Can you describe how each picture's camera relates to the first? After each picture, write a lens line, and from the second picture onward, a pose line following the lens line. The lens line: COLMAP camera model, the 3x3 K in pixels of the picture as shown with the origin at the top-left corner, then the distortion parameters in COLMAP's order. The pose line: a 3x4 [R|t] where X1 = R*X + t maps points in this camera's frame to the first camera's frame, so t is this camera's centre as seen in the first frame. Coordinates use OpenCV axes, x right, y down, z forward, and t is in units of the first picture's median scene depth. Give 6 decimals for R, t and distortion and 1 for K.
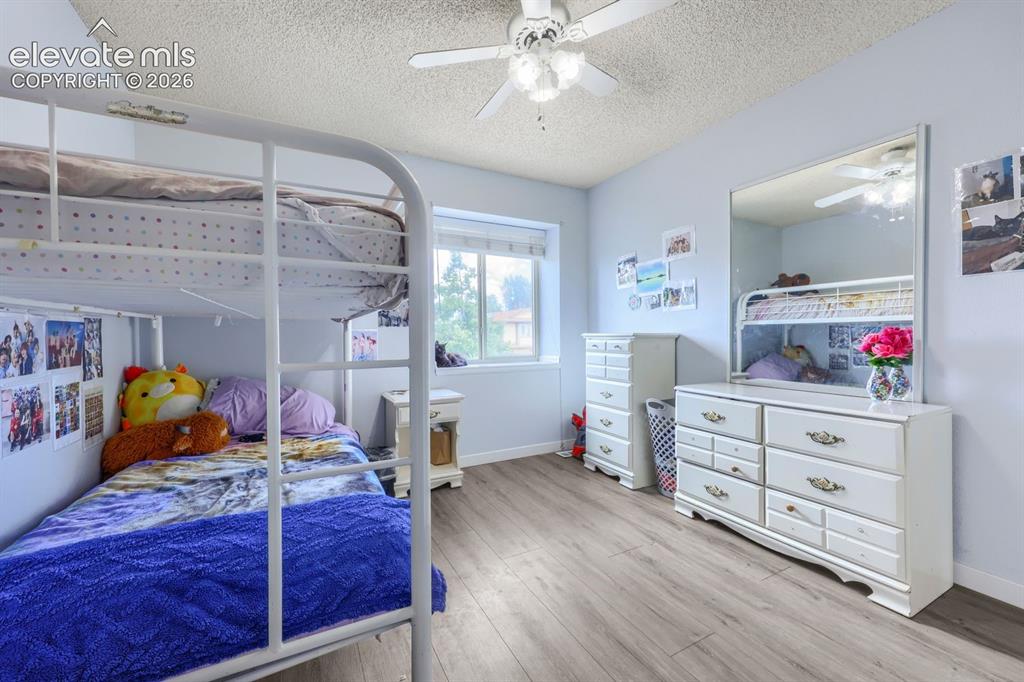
lens RADIAL K [[411.9, 0, 510.9], [0, 411.9, 337.0], [0, 0, 1]] dist [0.010828, 0.000122]
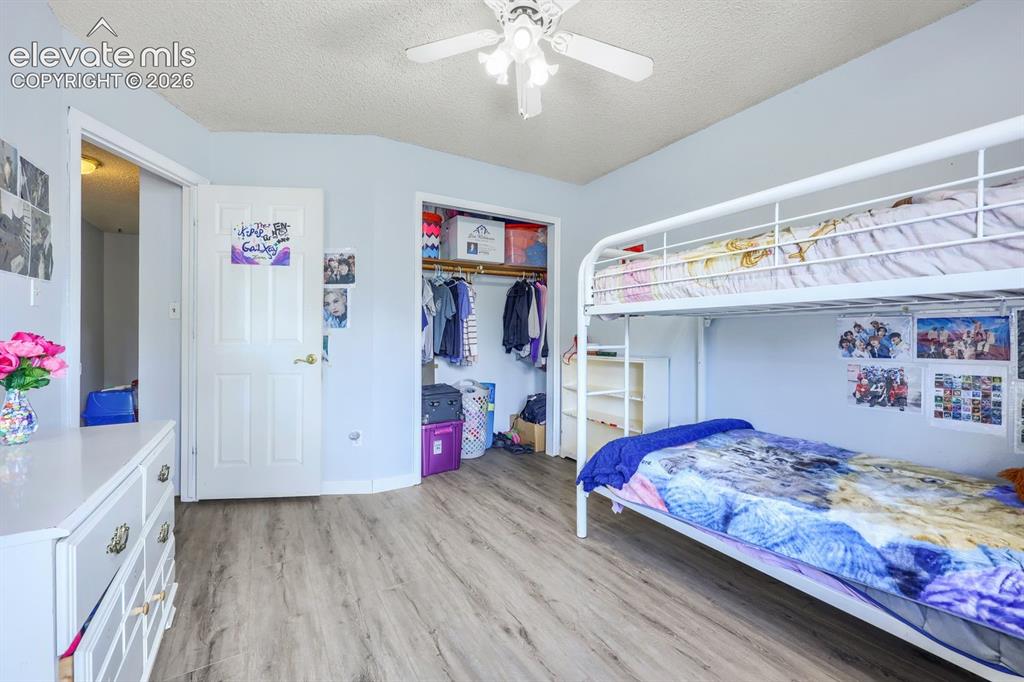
lens RADIAL K [[411.9, 0, 510.9], [0, 411.9, 337.0], [0, 0, 1]] dist [0.010828, 0.000122]
pose [[-0.997848, 0.002816, -0.065508, 0.204096], [0.002734, 0.999995, 0.001339, 0.011946], [0.065512, 0.001157, -0.997851, 2.260017]]
